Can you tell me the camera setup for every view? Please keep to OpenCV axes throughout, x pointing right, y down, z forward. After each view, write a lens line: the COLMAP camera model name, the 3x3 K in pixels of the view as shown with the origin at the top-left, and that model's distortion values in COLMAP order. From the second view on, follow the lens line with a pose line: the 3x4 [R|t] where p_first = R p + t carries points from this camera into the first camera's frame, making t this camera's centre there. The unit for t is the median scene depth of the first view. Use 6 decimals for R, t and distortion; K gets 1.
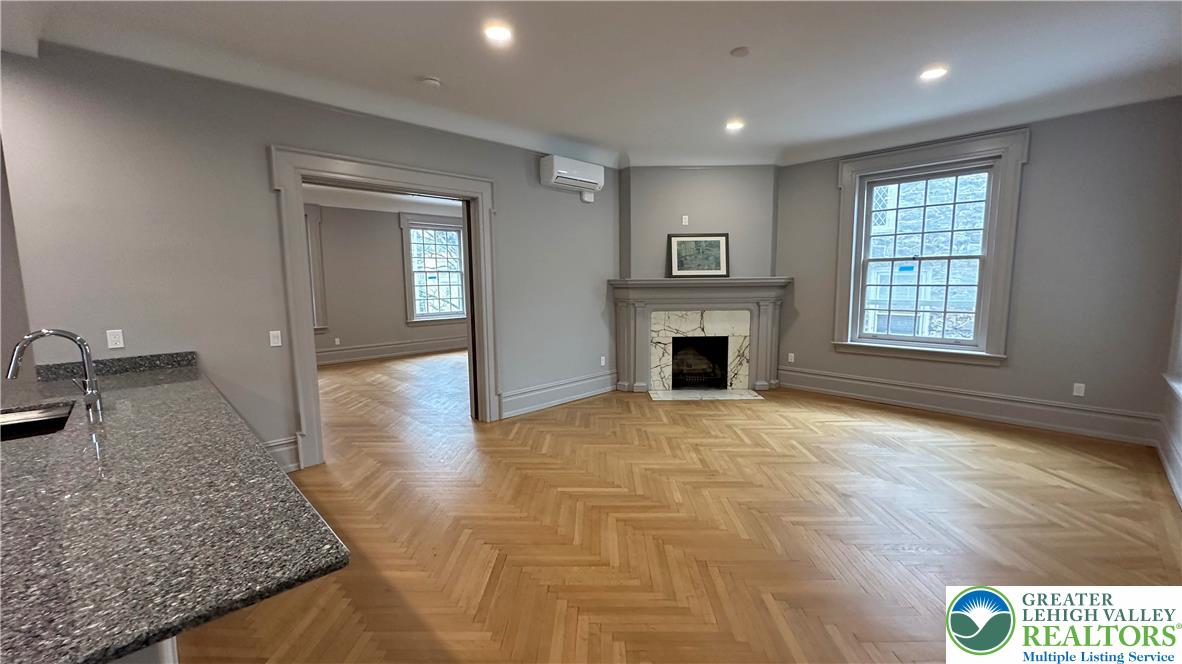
lens RADIAL K [[470.4, 0, 592.4], [0, 470.4, 332.8], [0, 0, 1]] dist [-0.002451, -0.000291]
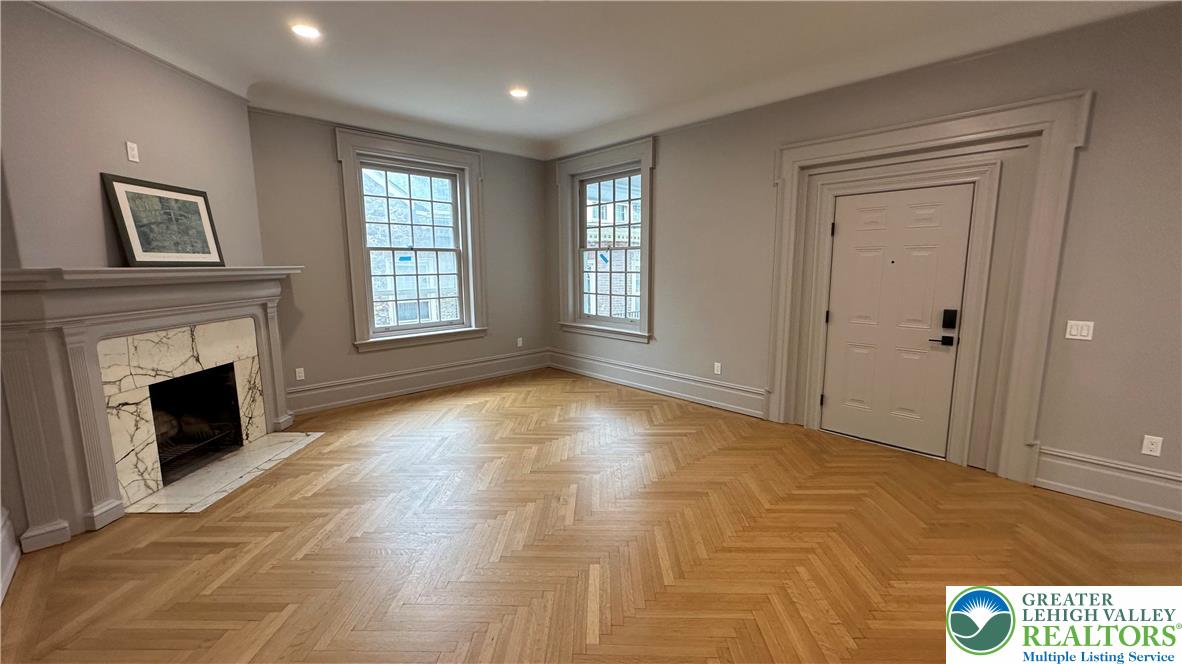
lens RADIAL K [[470.4, 0, 592.4], [0, 470.4, 332.8], [0, 0, 1]] dist [-0.002451, -0.000291]
pose [[0.006232, -0.133426, 0.991039, -0.320029], [0.120435, 0.983945, 0.131714, -0.056172], [-0.992702, 0.118535, 0.022201, 0.524753]]
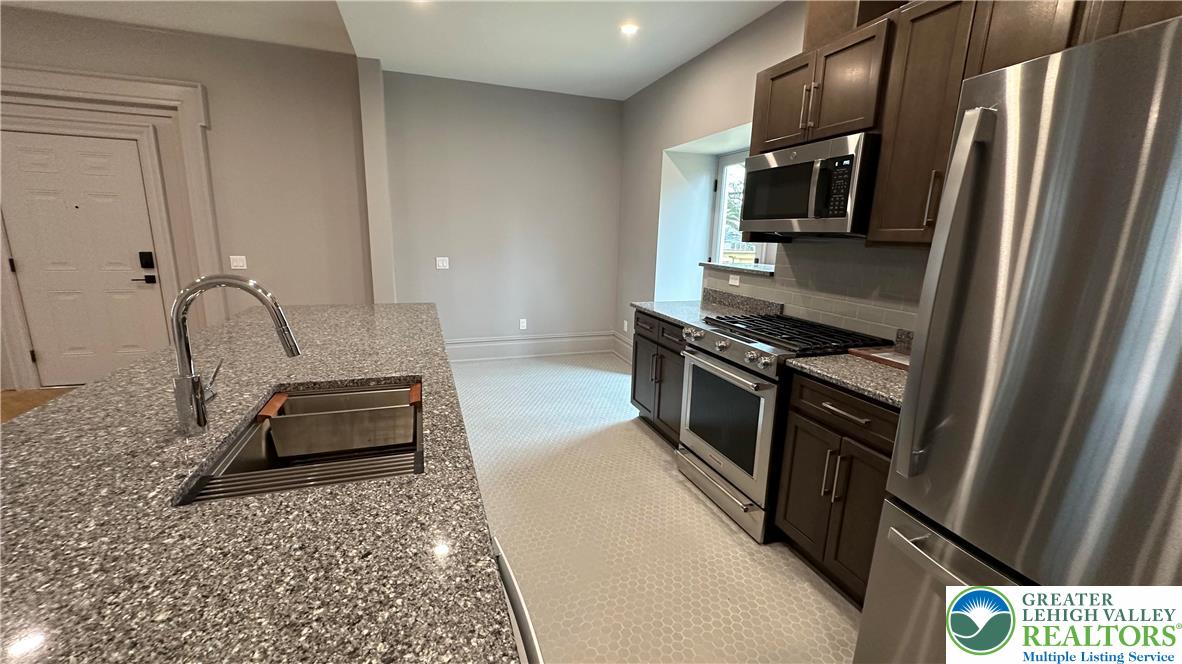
lens RADIAL K [[470.4, 0, 592.4], [0, 470.4, 332.8], [0, 0, 1]] dist [-0.002451, -0.000291]
pose [[-0.908949, -0.103722, 0.403800, -0.594042], [0.027721, 0.951378, 0.306775, -0.032422], [-0.415986, 0.290036, -0.861879, 0.440460]]
